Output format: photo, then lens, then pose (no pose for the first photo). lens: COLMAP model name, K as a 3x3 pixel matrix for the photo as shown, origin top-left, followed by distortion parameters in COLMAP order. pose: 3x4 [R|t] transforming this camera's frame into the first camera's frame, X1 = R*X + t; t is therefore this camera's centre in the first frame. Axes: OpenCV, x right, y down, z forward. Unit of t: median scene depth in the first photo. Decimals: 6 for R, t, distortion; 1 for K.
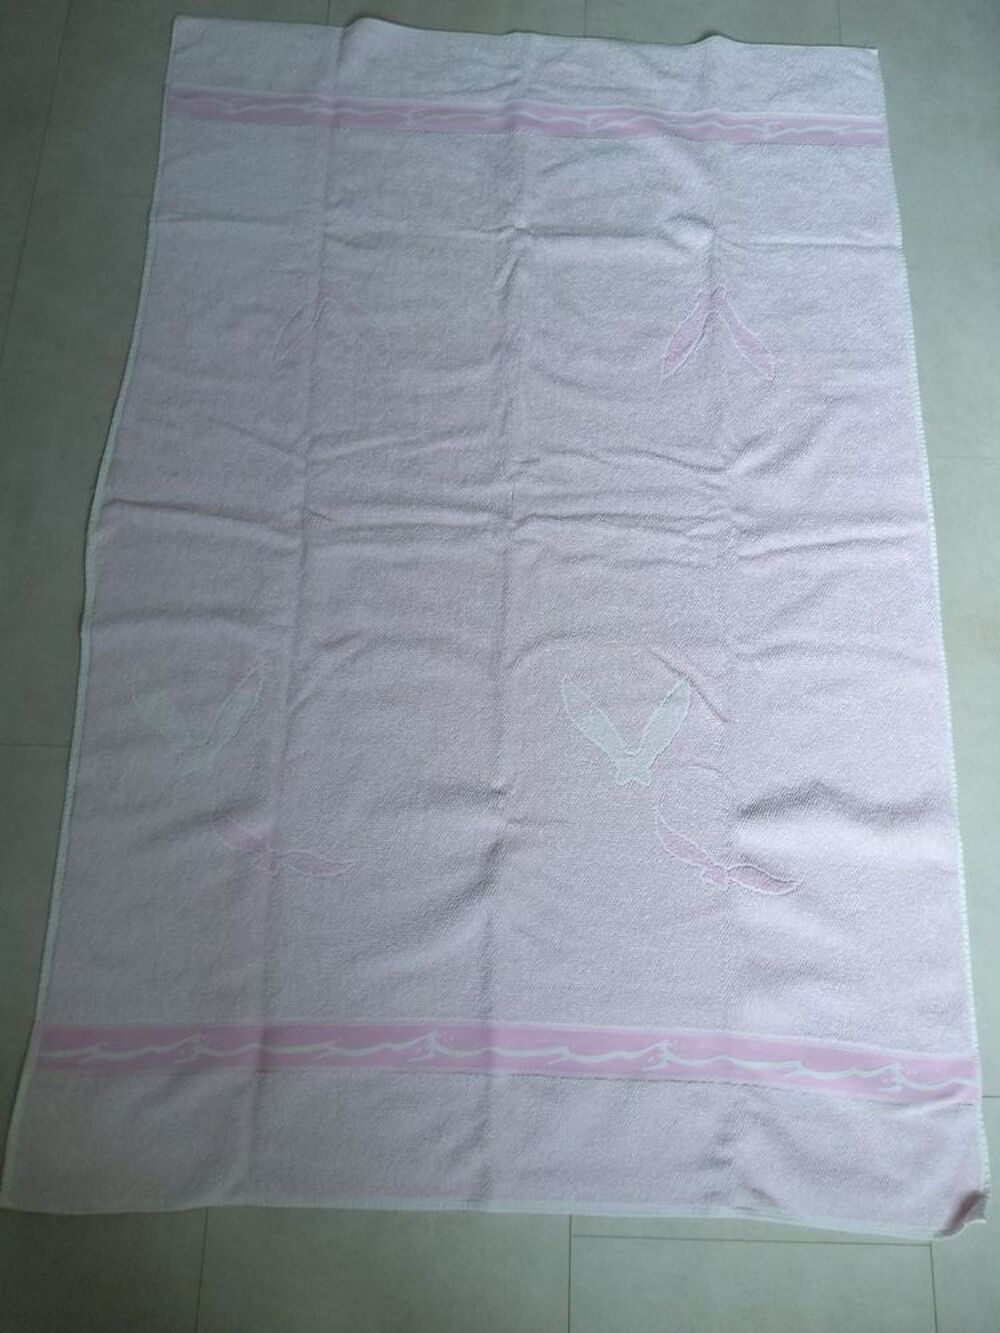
lens RADIAL K [[1011.8, 0, 494.0], [0, 1011.8, 667.7], [0, 0, 1]] dist [0.062493, -0.048873]
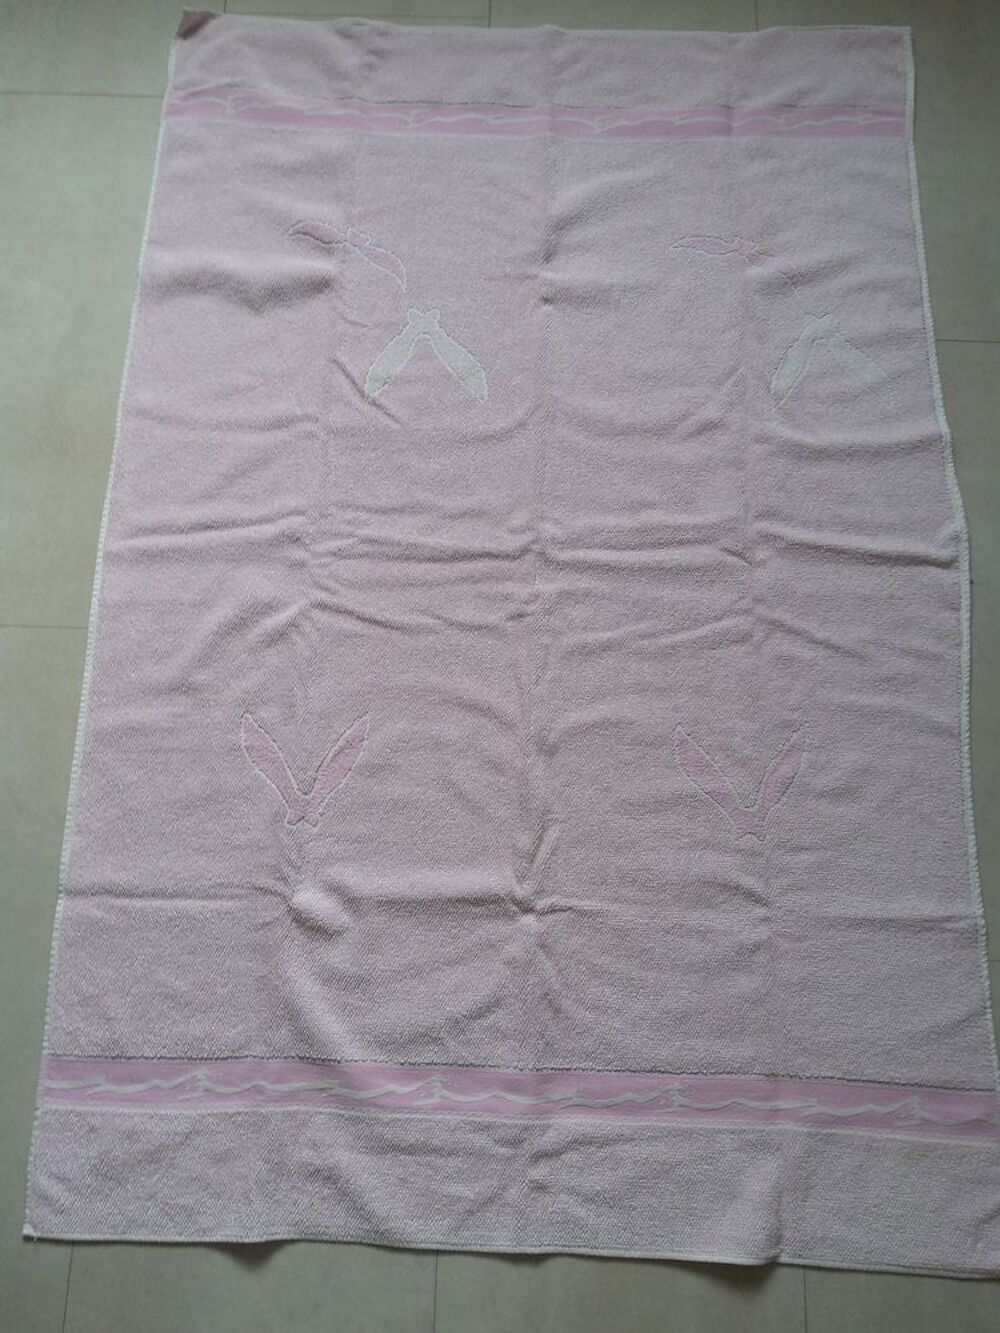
lens RADIAL K [[1011.8, 0, 496.1], [0, 1011.8, 670.3], [0, 0, 1]] dist [0.062493, -0.048873]
pose [[-0.999770, -0.003620, -0.021138, 0.075200], [-0.007712, -0.859040, 0.511851, -0.732273], [-0.020011, 0.511896, 0.858814, 0.223871]]
